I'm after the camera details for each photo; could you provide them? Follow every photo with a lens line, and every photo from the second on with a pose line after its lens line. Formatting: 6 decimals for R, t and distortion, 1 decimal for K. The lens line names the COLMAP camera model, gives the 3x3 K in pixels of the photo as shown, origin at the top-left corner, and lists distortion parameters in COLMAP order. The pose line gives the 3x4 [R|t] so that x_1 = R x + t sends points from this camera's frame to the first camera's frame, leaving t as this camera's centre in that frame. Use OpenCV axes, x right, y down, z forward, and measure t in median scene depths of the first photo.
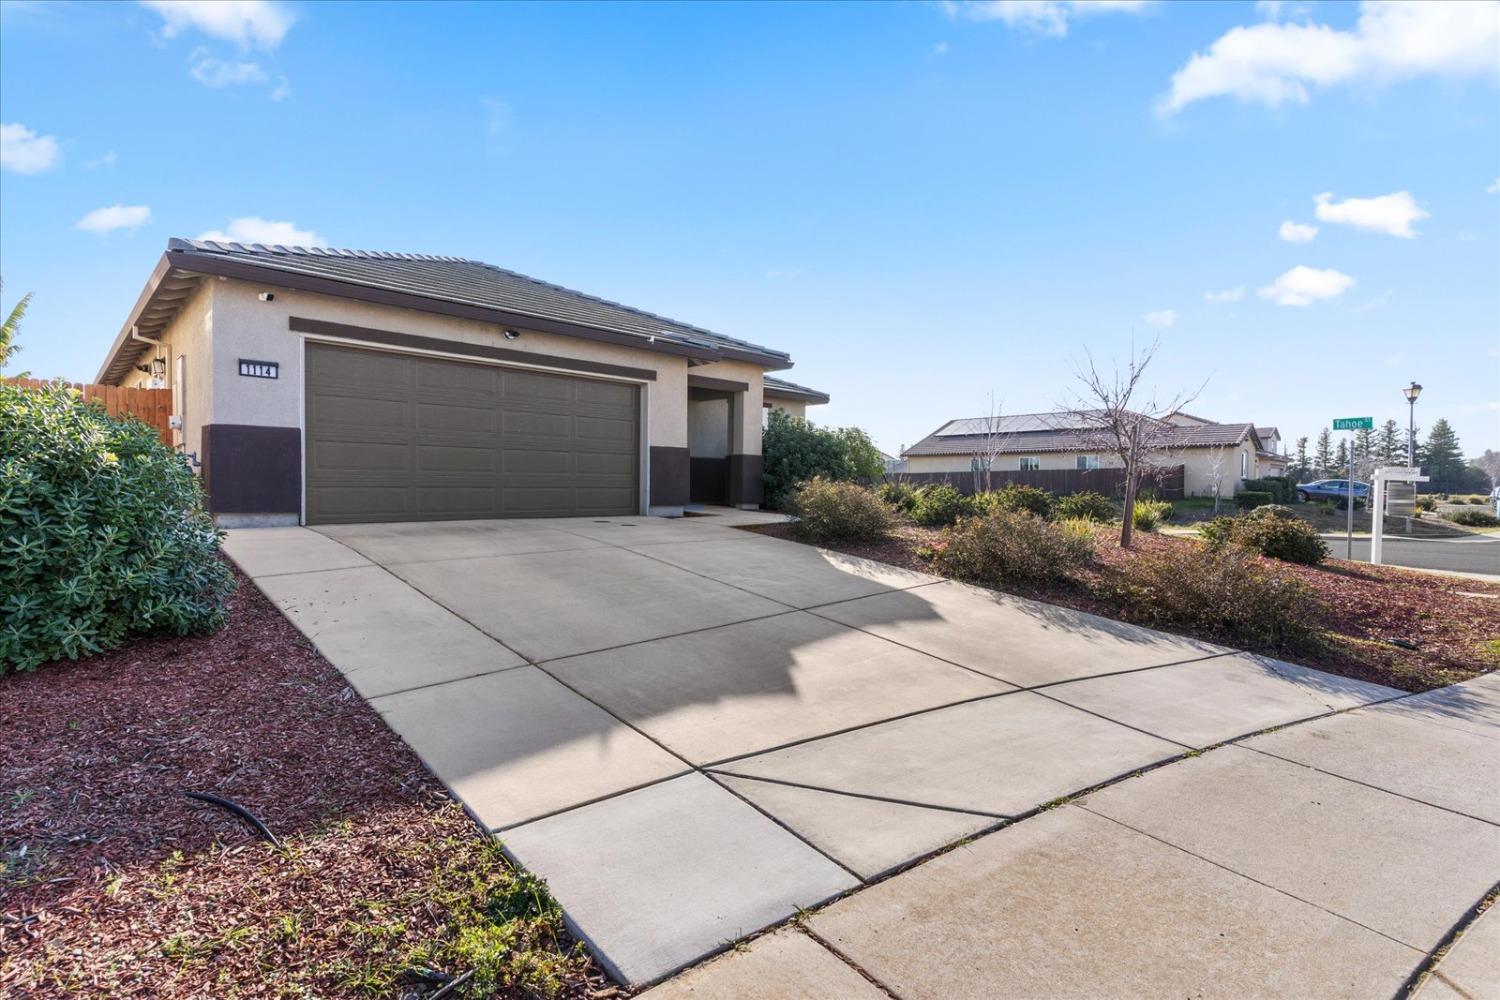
lens RADIAL K [[662.4, 0, 750.0], [0, 662.4, 500.0], [0, 0, 1]] dist [-0.001685, -0.000059]
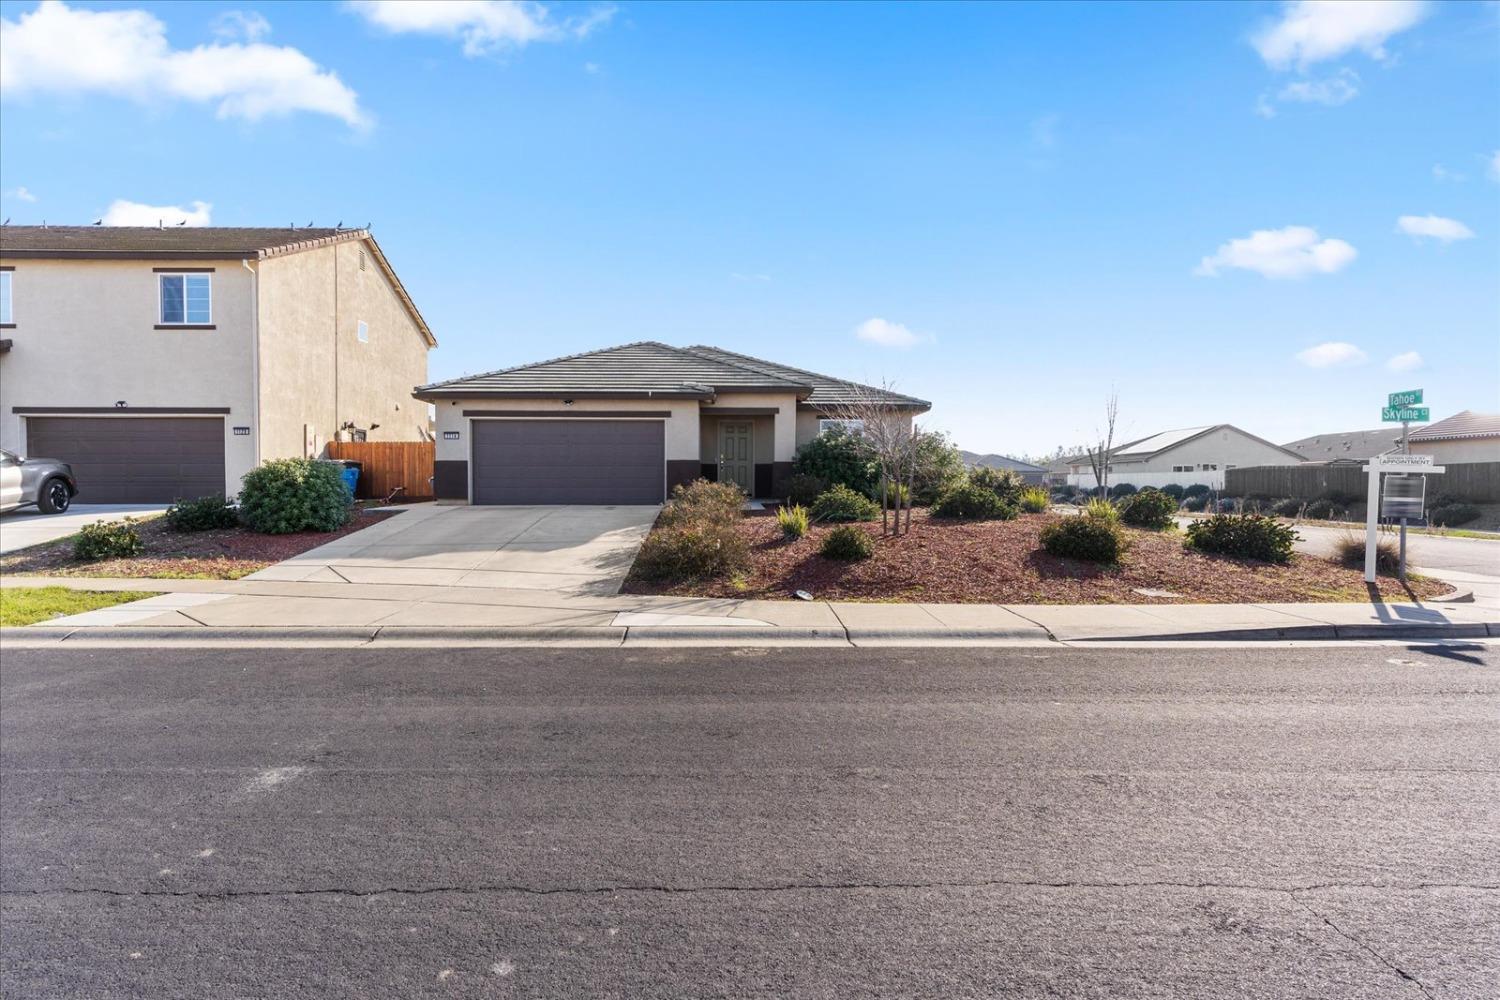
lens RADIAL K [[662.4, 0, 750.0], [0, 662.4, 500.0], [0, 0, 1]] dist [-0.001685, -0.000059]
pose [[0.781152, 0.006529, -0.624306, 1.392177], [-0.007185, 0.999973, 0.001468, 0.011670], [0.624299, 0.003339, 0.781178, -0.124583]]
